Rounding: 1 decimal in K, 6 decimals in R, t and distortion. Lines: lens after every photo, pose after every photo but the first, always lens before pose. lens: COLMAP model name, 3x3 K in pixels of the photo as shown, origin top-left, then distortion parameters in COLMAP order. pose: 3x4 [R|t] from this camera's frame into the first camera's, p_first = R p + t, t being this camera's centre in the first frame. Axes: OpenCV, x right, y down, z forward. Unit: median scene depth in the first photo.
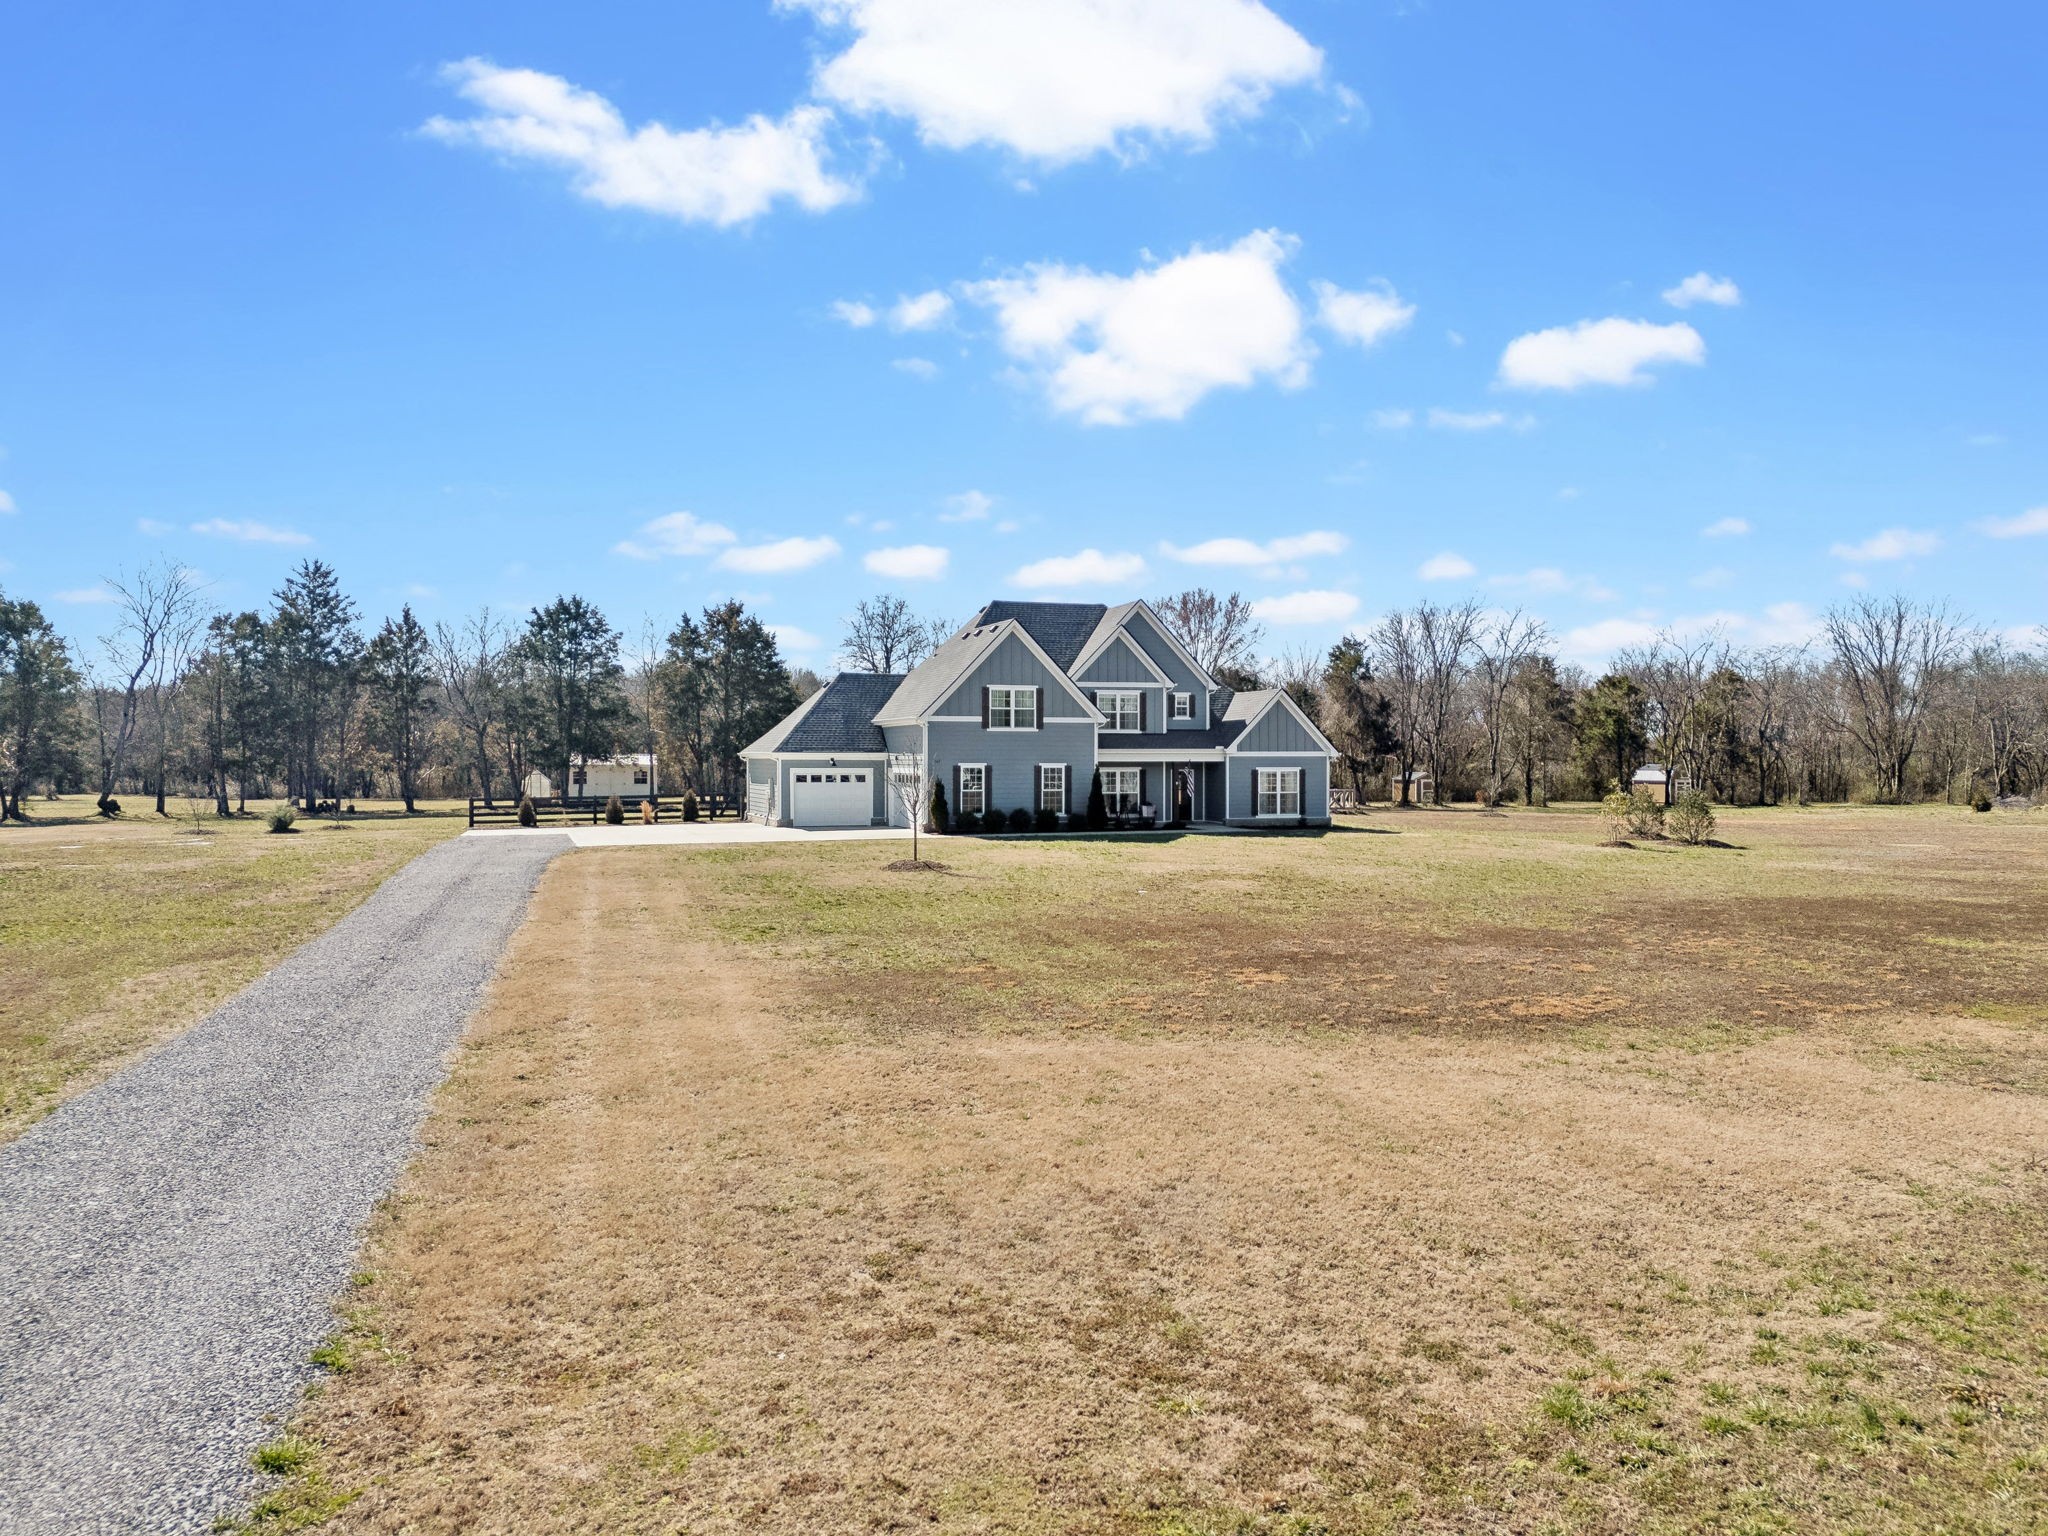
lens RADIAL K [[1695.2, 0, 1024.0], [0, 1695.2, 768.0], [0, 0, 1]] dist [0.164730, -0.177947]
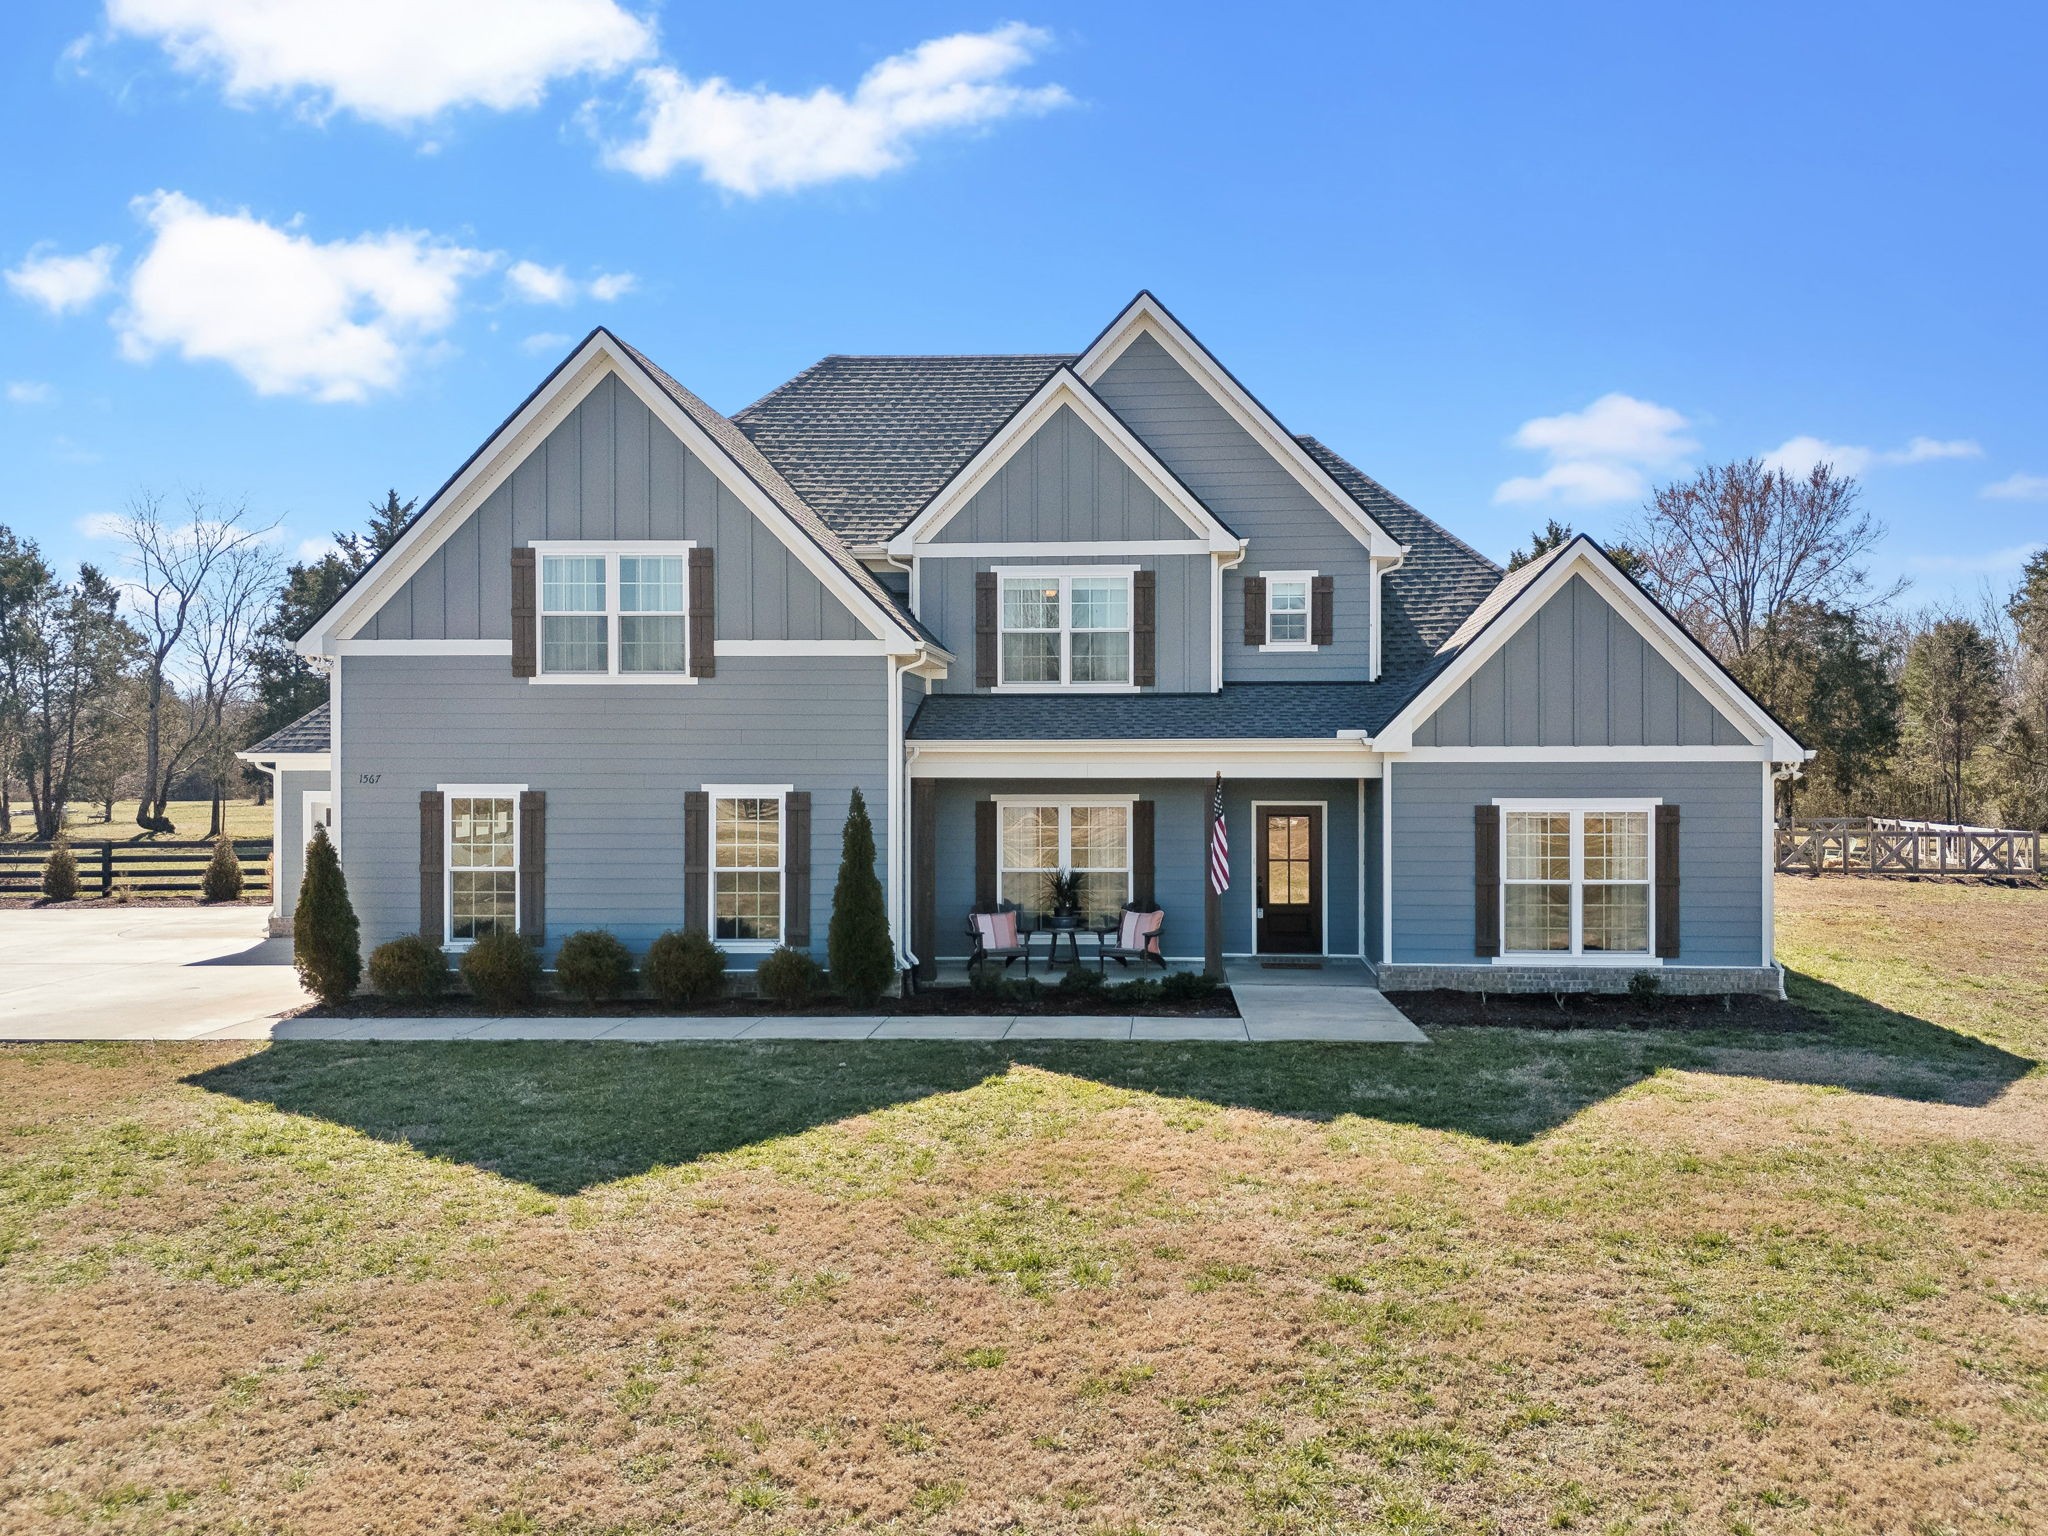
lens RADIAL K [[1695.2, 0, 1024.0], [0, 1695.2, 768.0], [0, 0, 1]] dist [0.164730, -0.177947]
pose [[0.928173, 0.001994, -0.372143, 0.173598], [-0.001423, 0.999997, 0.001811, -0.006281], [0.372146, -0.001151, 0.928174, 0.683164]]
